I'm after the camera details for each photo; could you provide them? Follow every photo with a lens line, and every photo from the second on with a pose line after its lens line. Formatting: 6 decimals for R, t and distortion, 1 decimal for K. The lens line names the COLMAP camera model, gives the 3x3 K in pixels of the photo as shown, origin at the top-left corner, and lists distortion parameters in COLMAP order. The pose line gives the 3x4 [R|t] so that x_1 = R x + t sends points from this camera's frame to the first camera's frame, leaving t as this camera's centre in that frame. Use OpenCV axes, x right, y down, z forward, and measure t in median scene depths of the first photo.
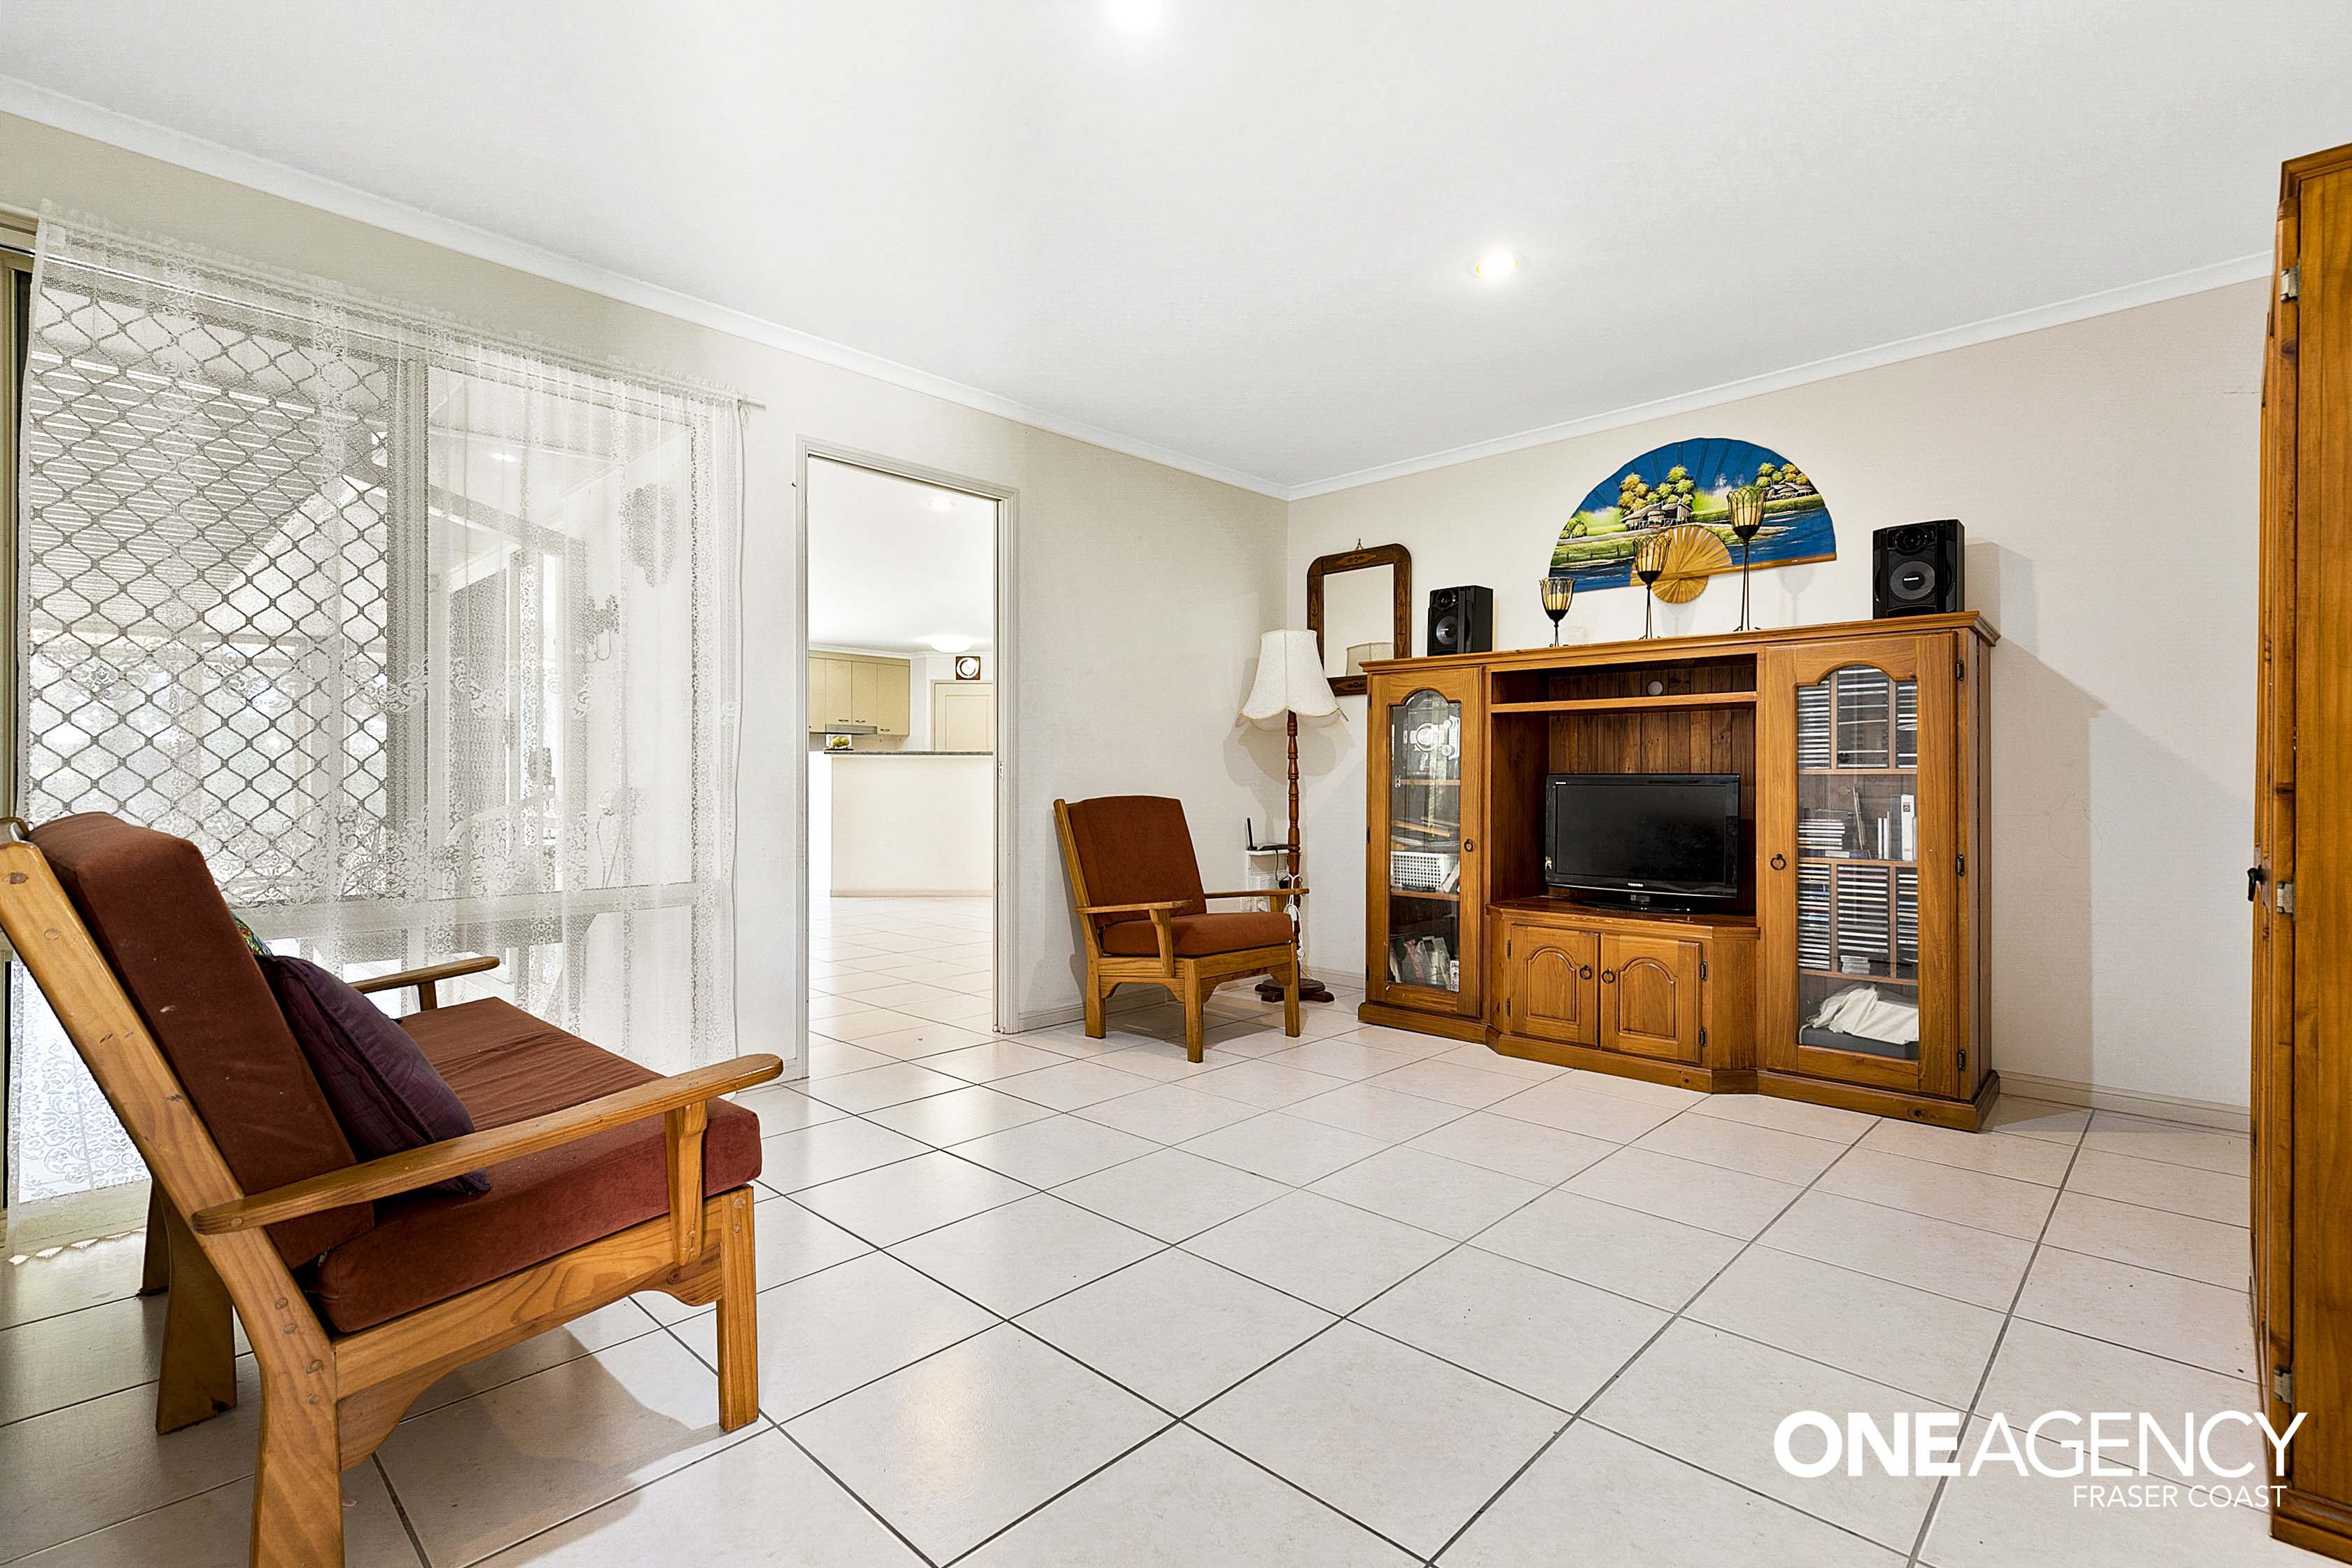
lens RADIAL K [[1064.1, 0, 1176.0], [0, 1064.1, 784.0], [0, 0, 1]] dist [0.000049, -0.000340]
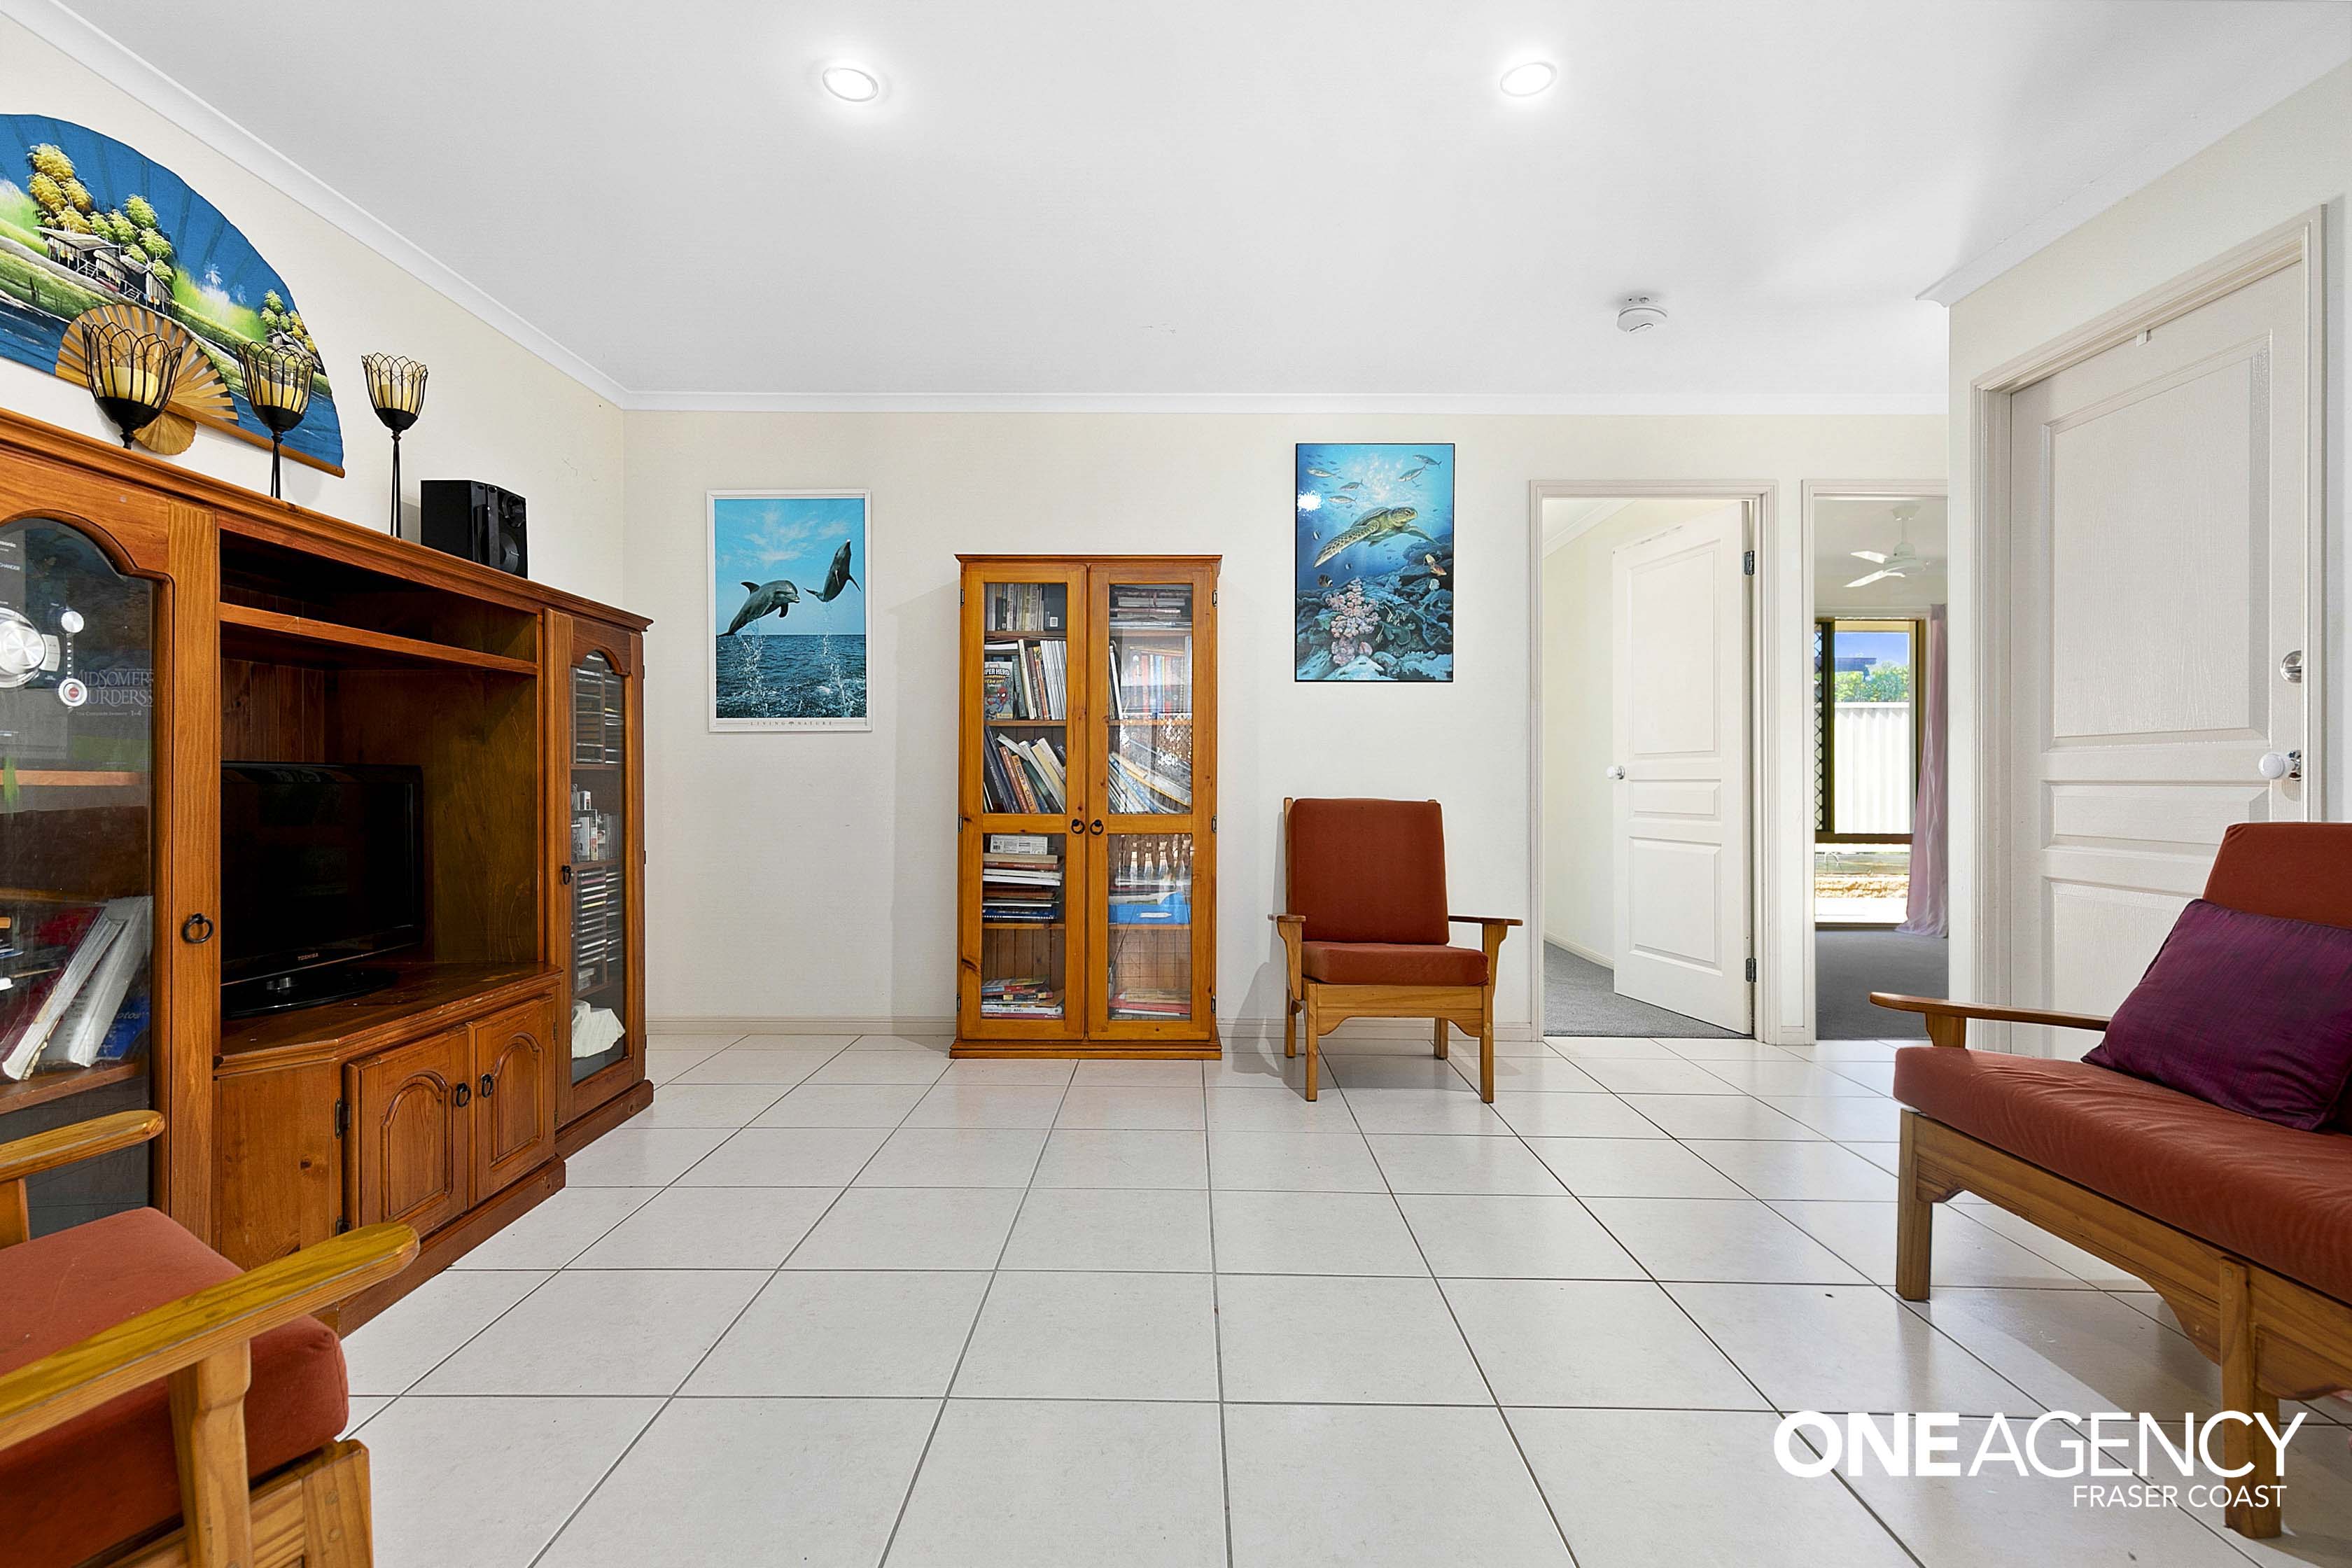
lens RADIAL K [[1064.1, 0, 1176.0], [0, 1064.1, 784.0], [0, 0, 1]] dist [0.000049, -0.000340]
pose [[-0.681544, -0.007057, 0.731743, -0.291391], [-0.005972, 0.999974, 0.004081, -0.003917], [-0.731753, -0.001589, -0.681568, 0.988984]]
